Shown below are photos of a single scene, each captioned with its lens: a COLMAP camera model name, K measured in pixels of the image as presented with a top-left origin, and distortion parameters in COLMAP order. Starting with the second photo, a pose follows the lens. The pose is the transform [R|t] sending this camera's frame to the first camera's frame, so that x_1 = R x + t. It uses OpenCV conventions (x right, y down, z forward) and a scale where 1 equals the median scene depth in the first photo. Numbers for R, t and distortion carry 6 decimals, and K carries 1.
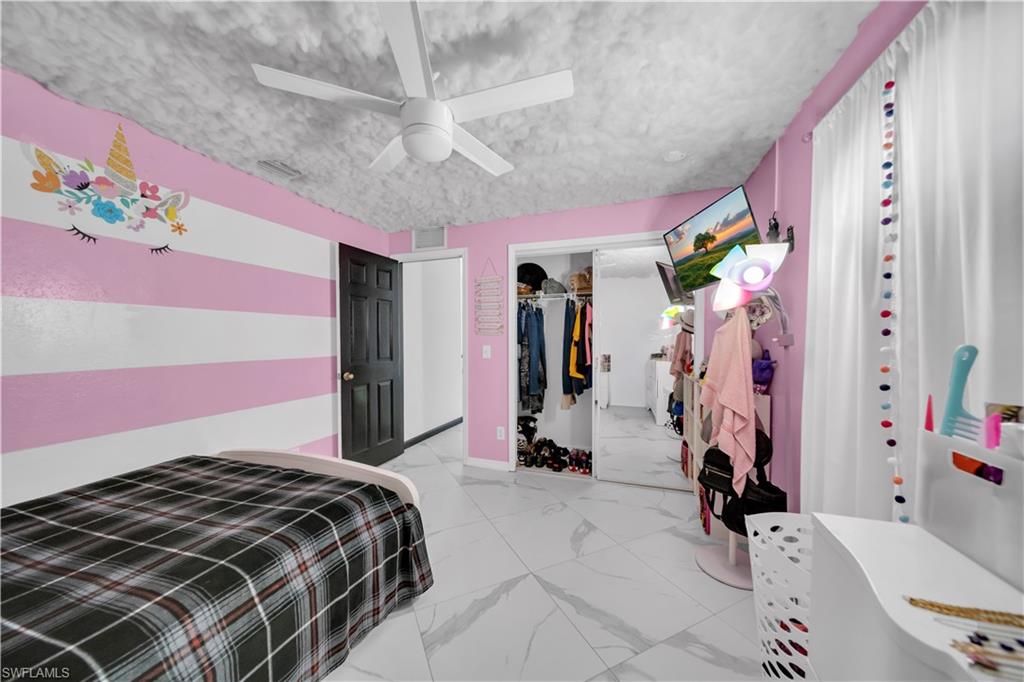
lens RADIAL K [[354.0, 0, 511.0], [0, 354.0, 346.9], [0, 0, 1]] dist [0.000055, -0.000551]
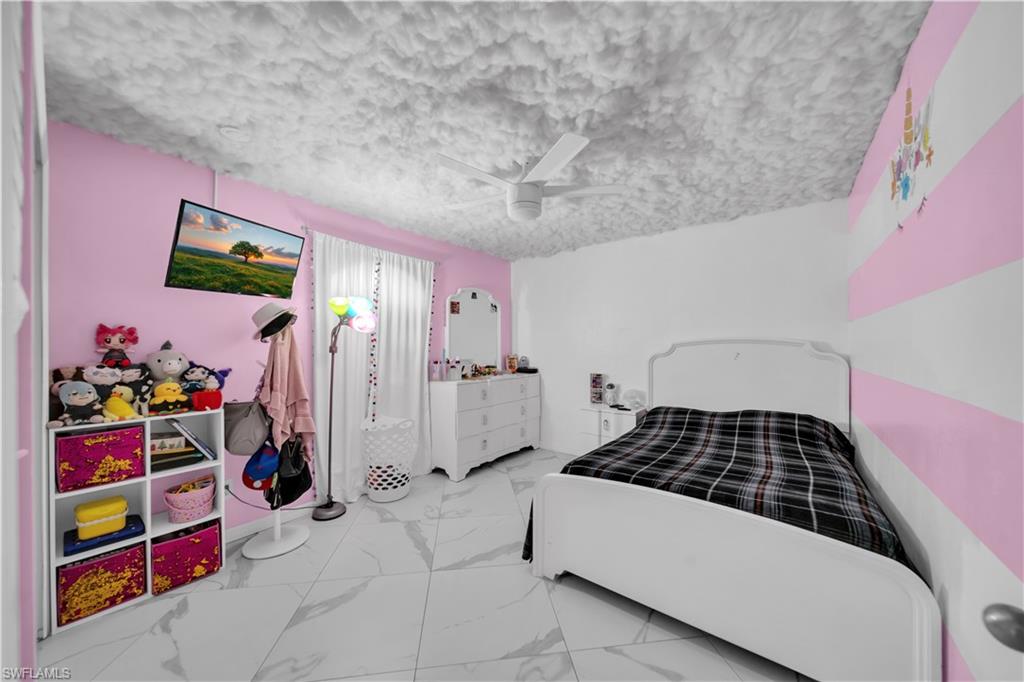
lens RADIAL K [[362.8, 0, 510.1], [0, 362.8, 329.6], [0, 0, 1]] dist [-0.000100, -0.000116]
pose [[-0.942546, 0.020444, 0.333449, -0.484953], [0.018729, 0.999790, -0.008357, -0.058944], [-0.333550, -0.001632, -0.942731, 1.746074]]
